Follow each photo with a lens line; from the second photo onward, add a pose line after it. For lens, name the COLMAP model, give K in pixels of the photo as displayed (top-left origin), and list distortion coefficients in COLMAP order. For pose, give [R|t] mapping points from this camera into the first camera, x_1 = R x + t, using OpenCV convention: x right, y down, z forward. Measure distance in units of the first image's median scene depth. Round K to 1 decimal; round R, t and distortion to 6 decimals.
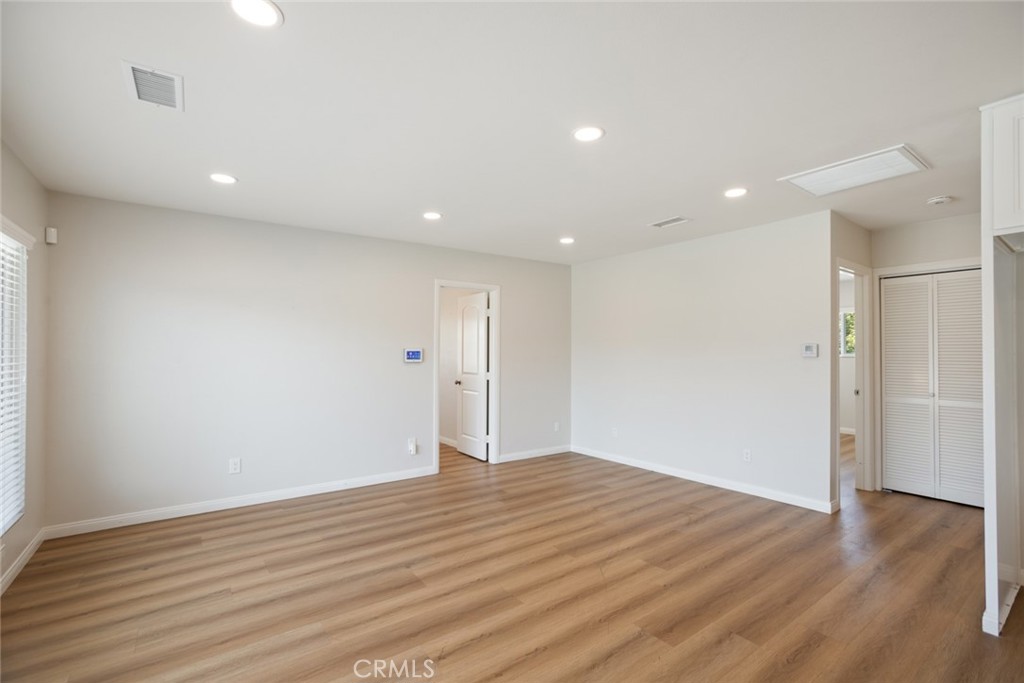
lens RADIAL K [[461.8, 0, 509.8], [0, 461.8, 347.3], [0, 0, 1]] dist [-0.059757, 0.033441]
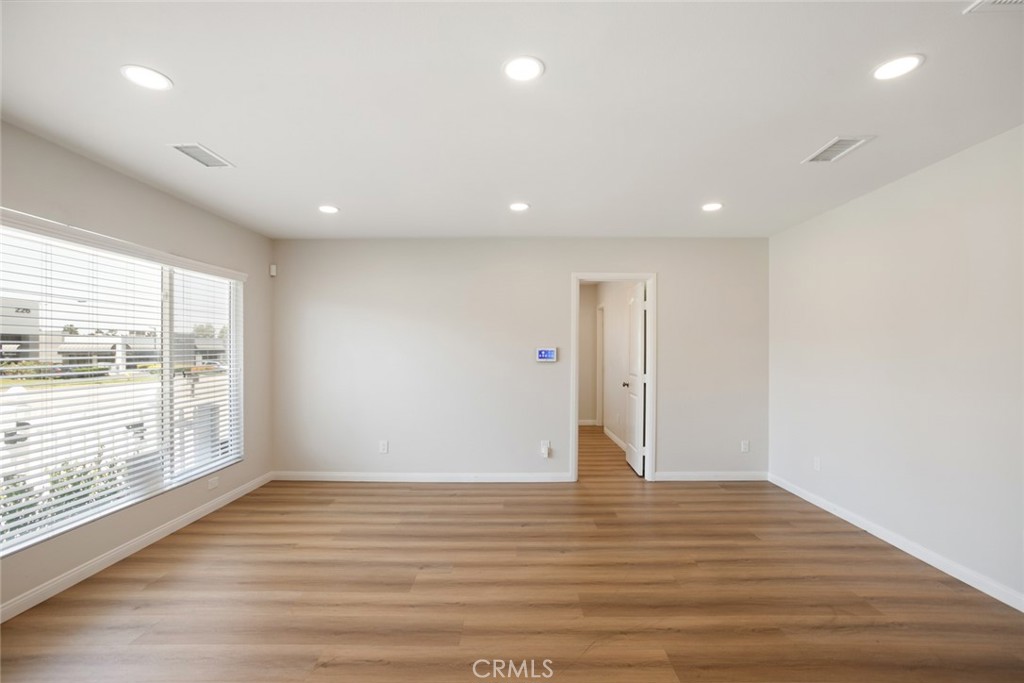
lens RADIAL K [[461.8, 0, 509.8], [0, 461.8, 347.3], [0, 0, 1]] dist [-0.059757, 0.033441]
pose [[0.804531, -0.003309, -0.593901, 0.303413], [0.007172, 0.999966, 0.004144, -0.002337], [0.593867, -0.007594, 0.804527, 0.182610]]
